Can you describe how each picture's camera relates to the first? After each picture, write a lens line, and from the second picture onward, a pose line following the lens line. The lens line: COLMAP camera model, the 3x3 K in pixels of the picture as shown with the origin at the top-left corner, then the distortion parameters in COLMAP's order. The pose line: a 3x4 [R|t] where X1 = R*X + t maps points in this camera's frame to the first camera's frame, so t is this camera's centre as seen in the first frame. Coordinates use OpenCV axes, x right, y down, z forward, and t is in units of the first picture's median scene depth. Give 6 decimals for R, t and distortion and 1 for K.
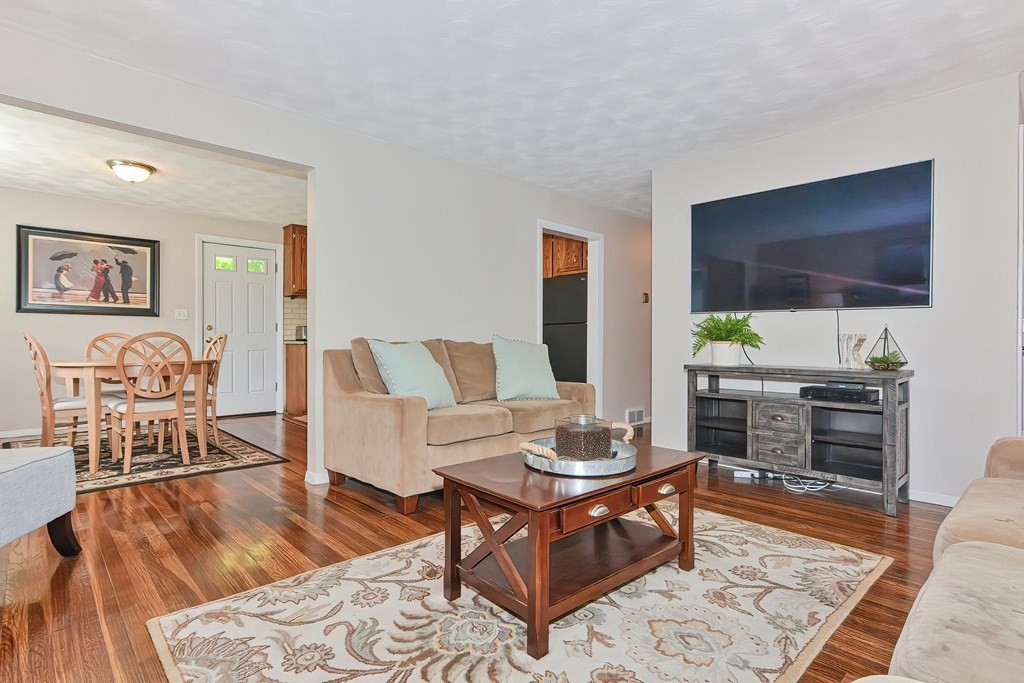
lens RADIAL K [[514.4, 0, 500.7], [0, 514.4, 341.1], [0, 0, 1]] dist [0.000654, 0.000143]
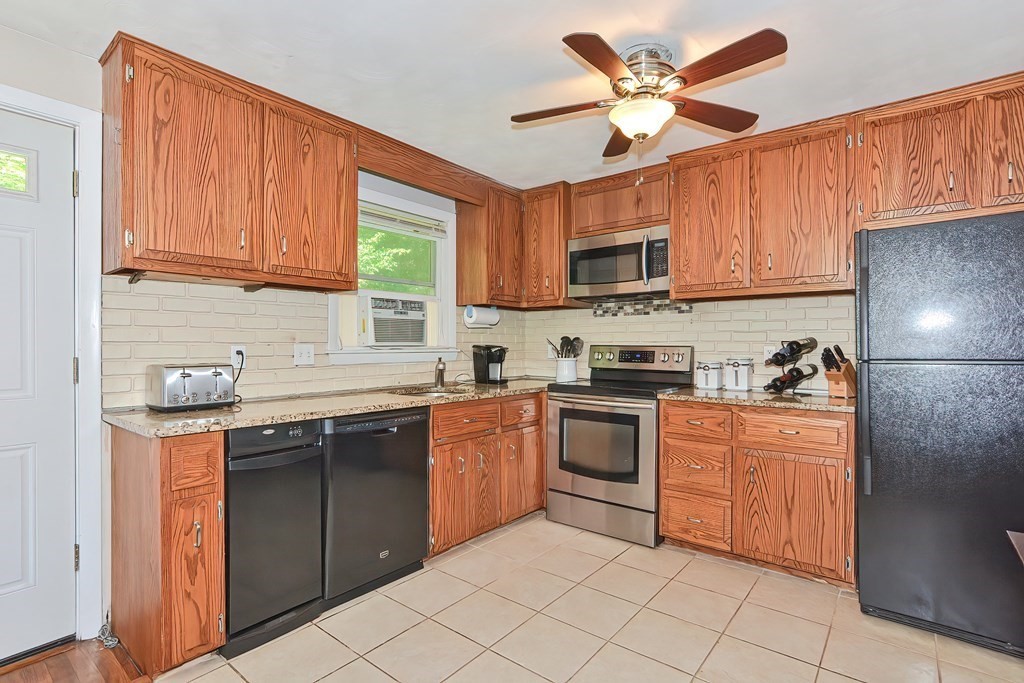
lens RADIAL K [[498.1, 0, 508.6], [0, 498.1, 345.5], [0, 0, 1]] dist [-0.013767, 0.001127]
pose [[0.988933, -0.005094, 0.148274, -0.287339], [0.005417, 0.999984, -0.001769, -0.052976], [-0.148263, 0.002552, 0.988945, 0.871743]]
